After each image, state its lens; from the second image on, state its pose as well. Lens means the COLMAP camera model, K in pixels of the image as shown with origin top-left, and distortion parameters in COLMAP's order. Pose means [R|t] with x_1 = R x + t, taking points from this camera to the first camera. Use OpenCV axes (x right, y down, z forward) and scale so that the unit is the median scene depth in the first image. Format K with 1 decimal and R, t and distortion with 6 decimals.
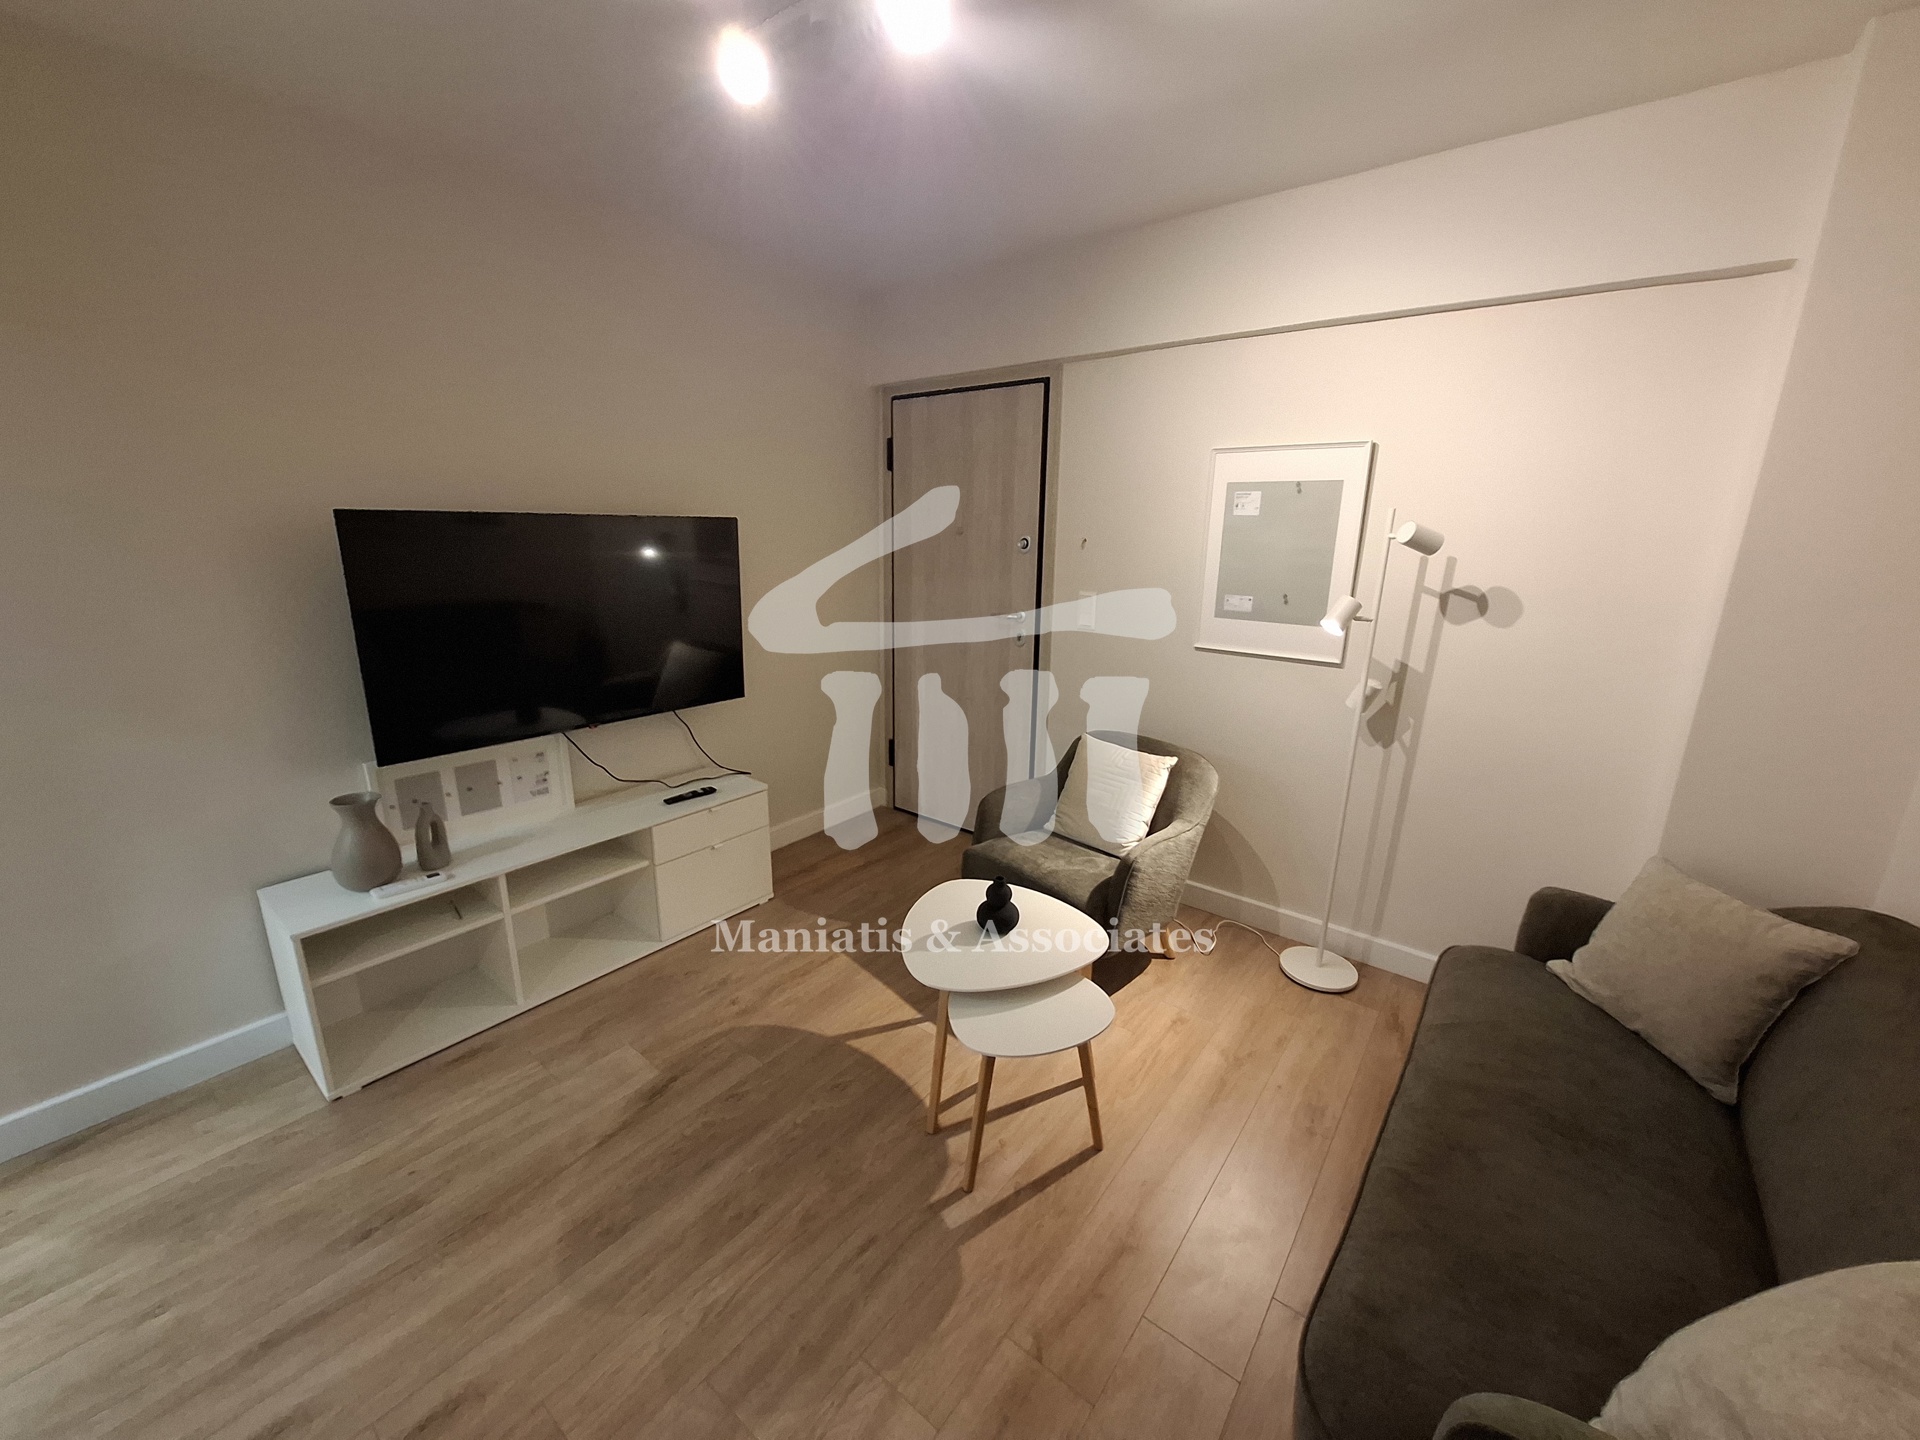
lens RADIAL K [[743.2, 0, 963.6], [0, 743.2, 714.6], [0, 0, 1]] dist [-0.009091, 0.001002]
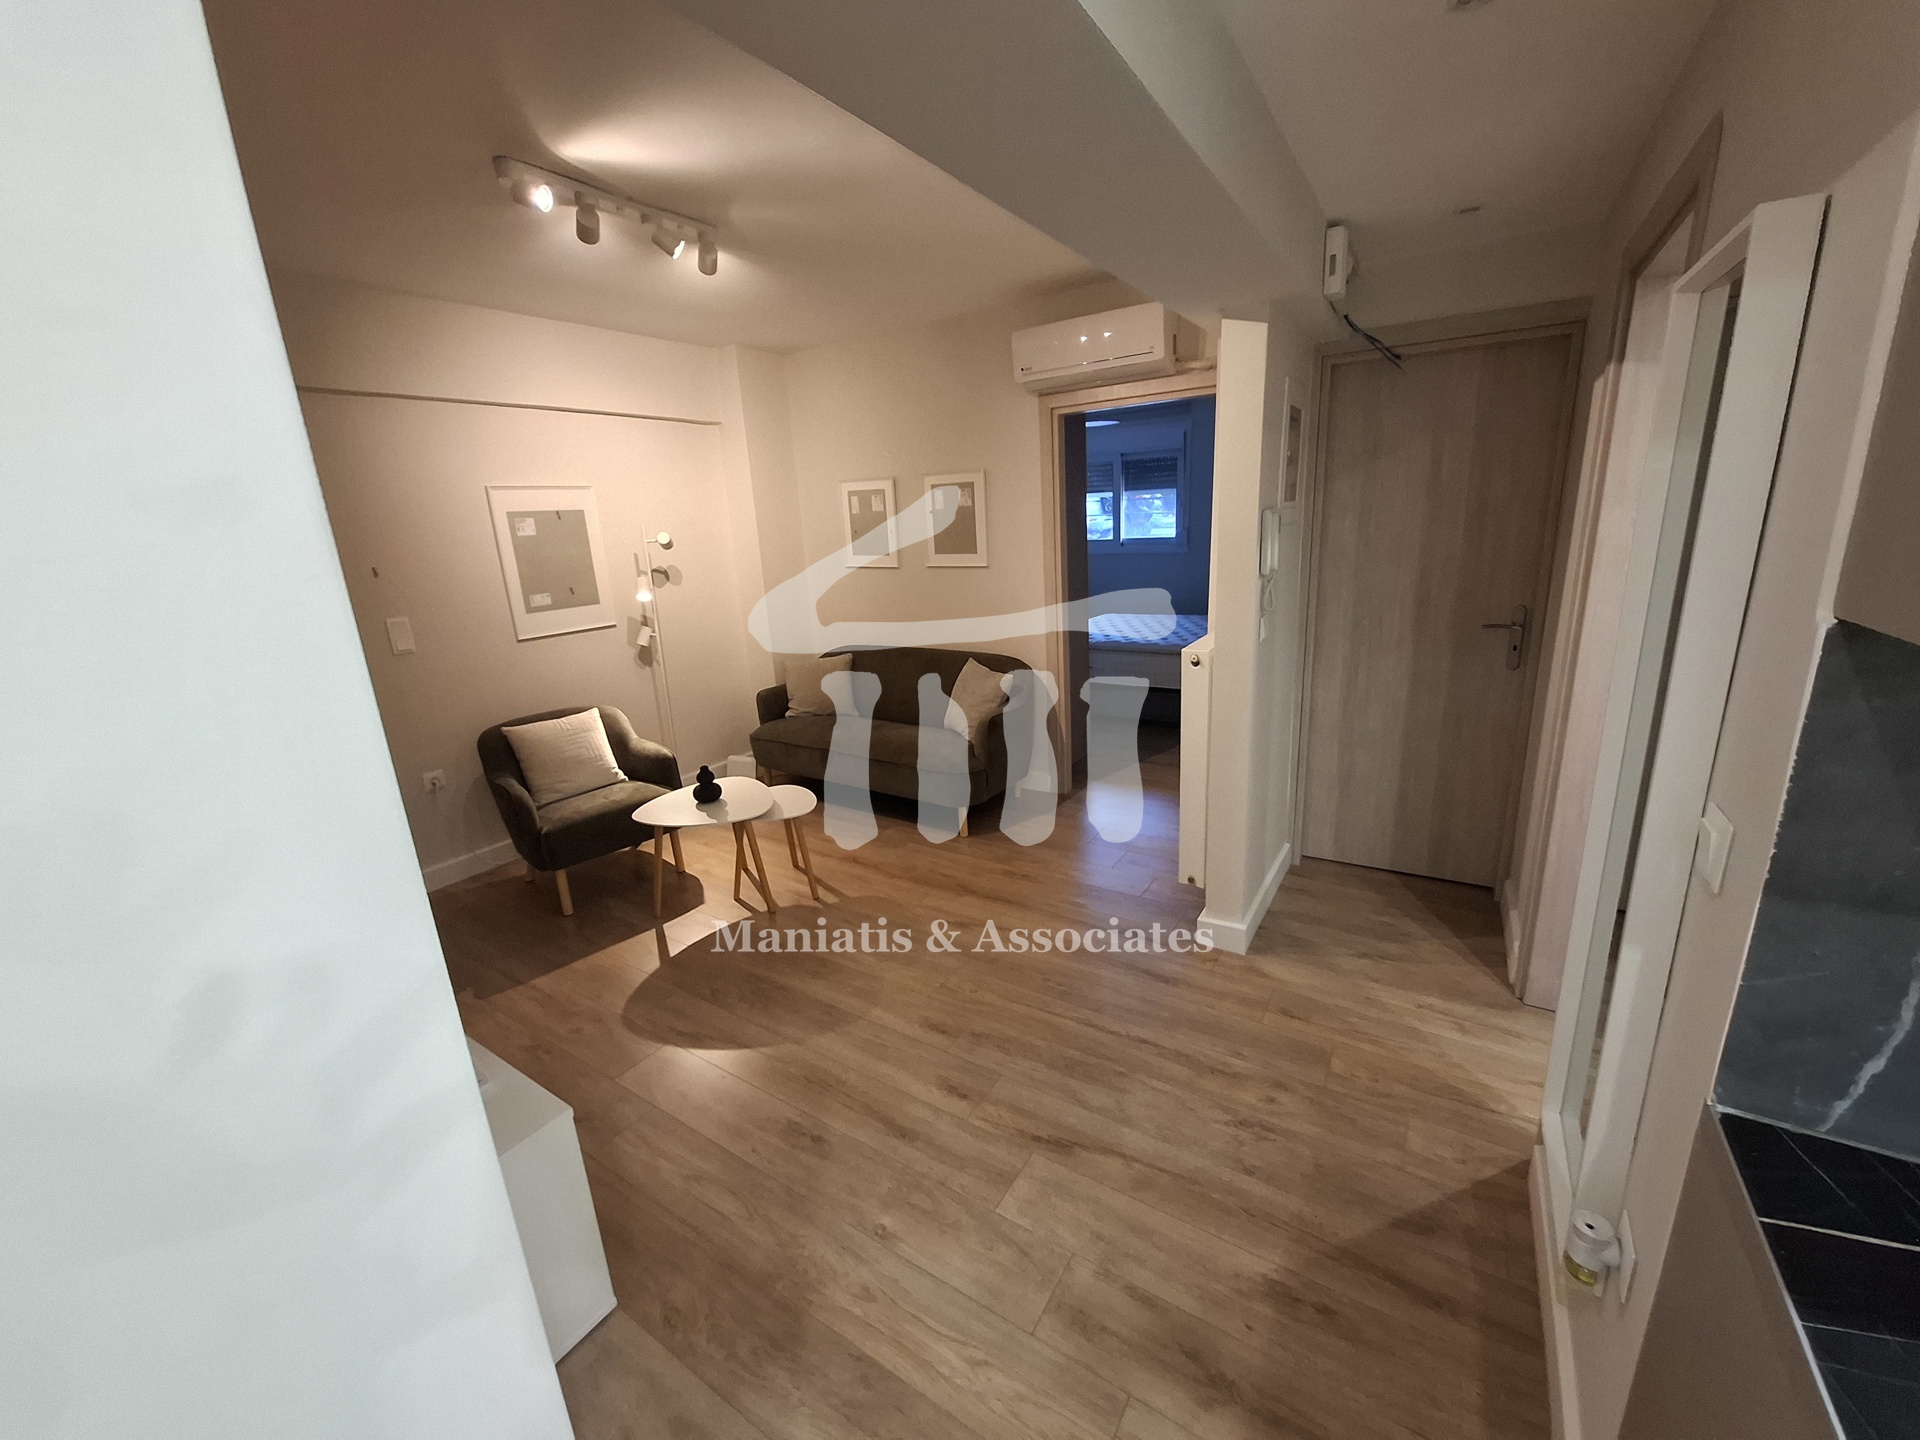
lens RADIAL K [[743.2, 0, 973.0], [0, 743.2, 704.9], [0, 0, 1]] dist [-0.009091, 0.001002]
pose [[-0.094830, -0.255728, 0.962087, -1.264227], [0.294377, 0.916017, 0.272498, -0.132567], [-0.950973, 0.309057, -0.011585, 0.389480]]
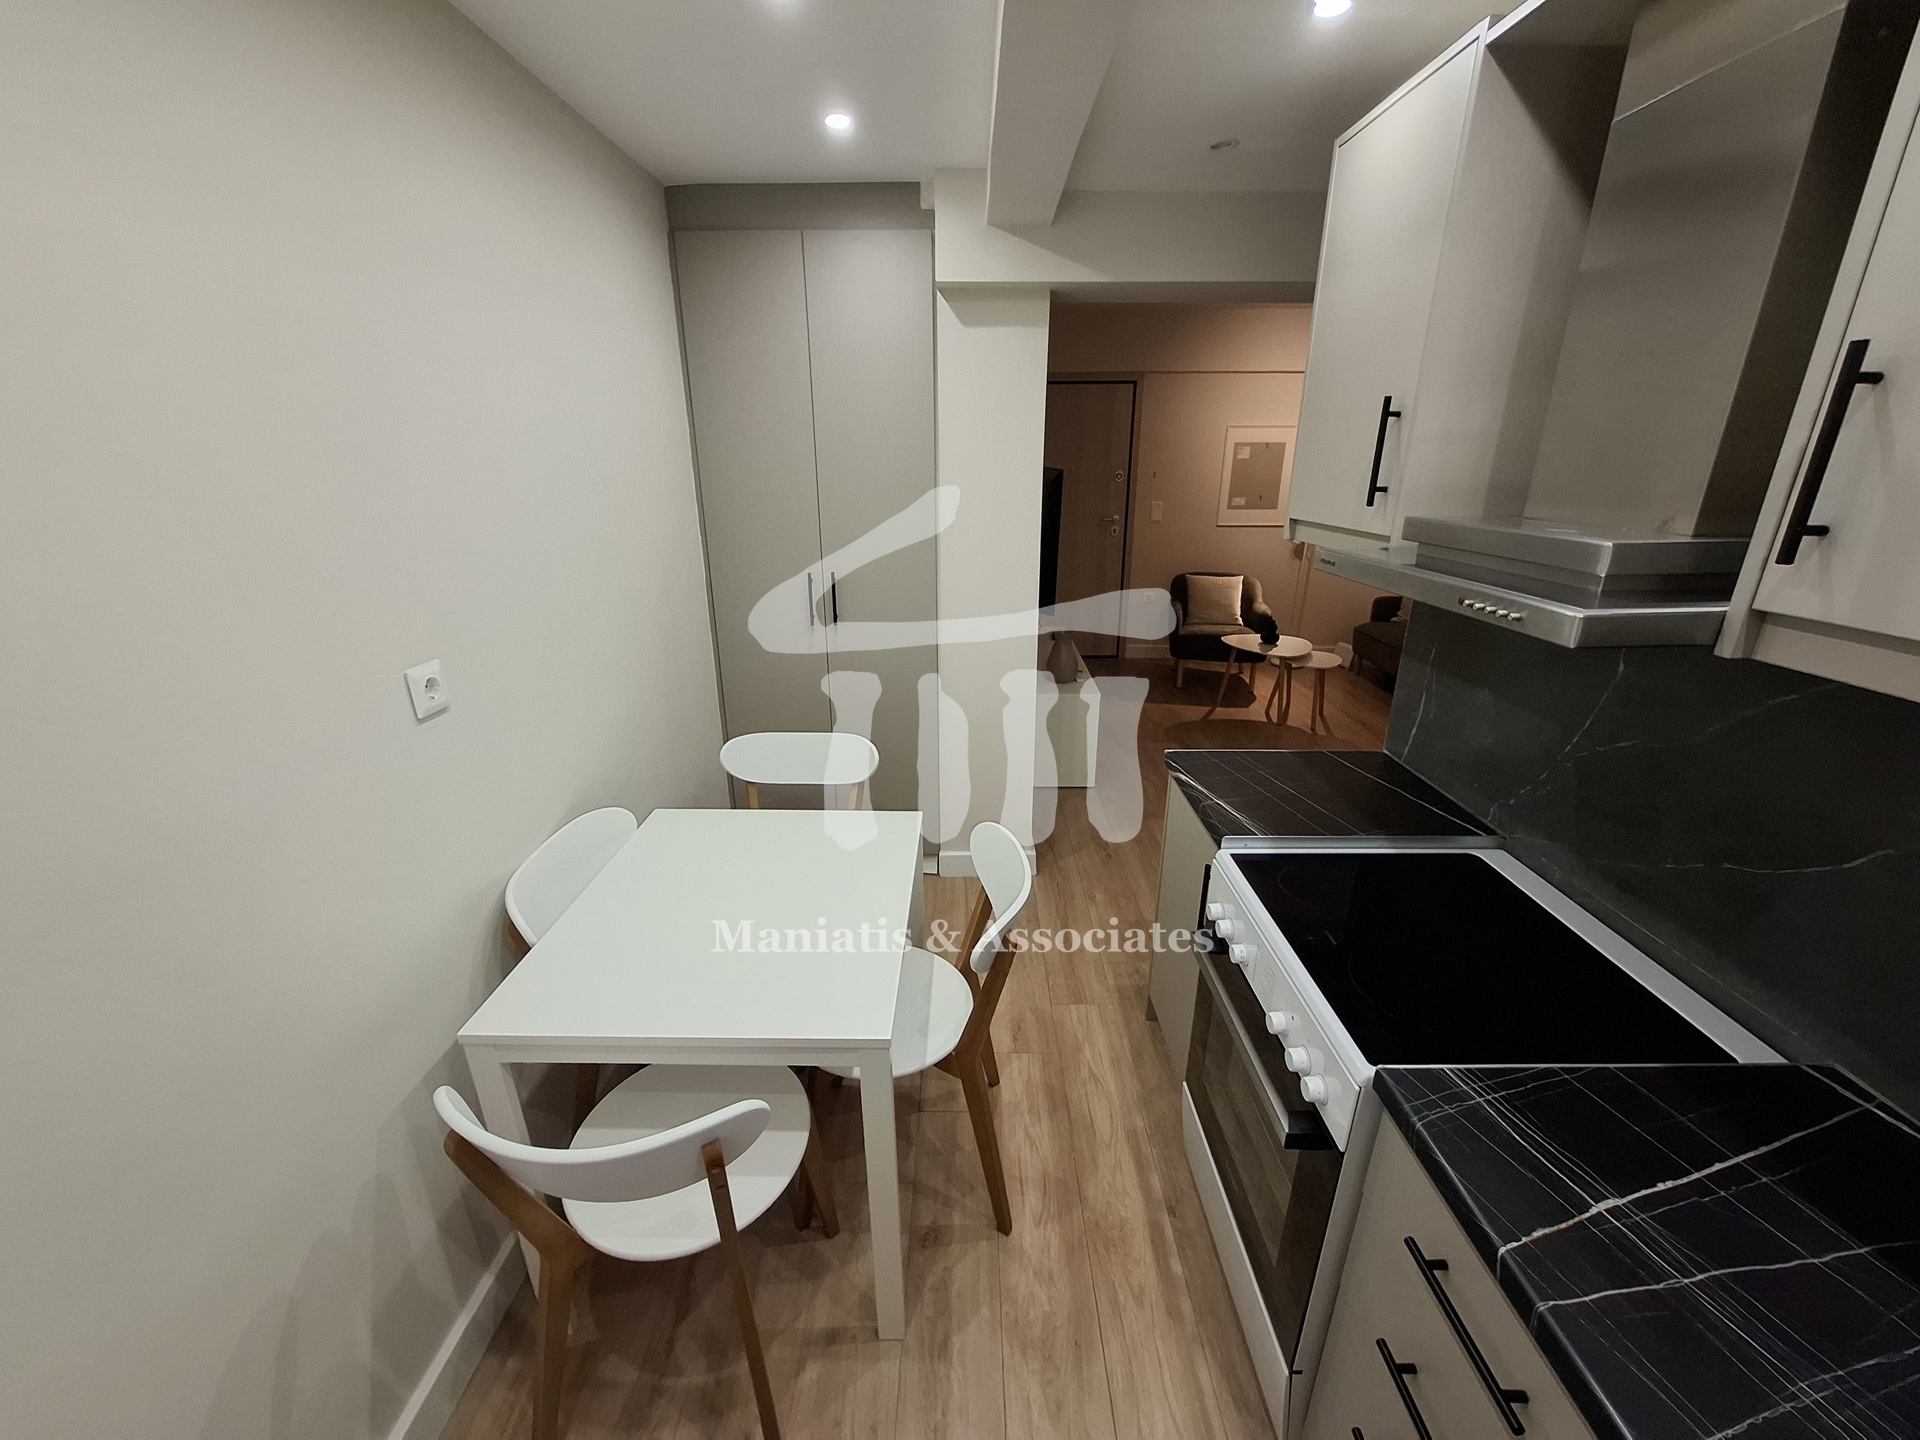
lens RADIAL K [[743.2, 0, 961.8], [0, 743.2, 717.6], [0, 0, 1]] dist [-0.009091, 0.001002]
pose [[0.796830, -0.220322, 0.562602, -1.871586], [0.164554, 0.975081, 0.148791, 0.005841], [-0.581364, -0.025983, 0.813228, -0.313507]]
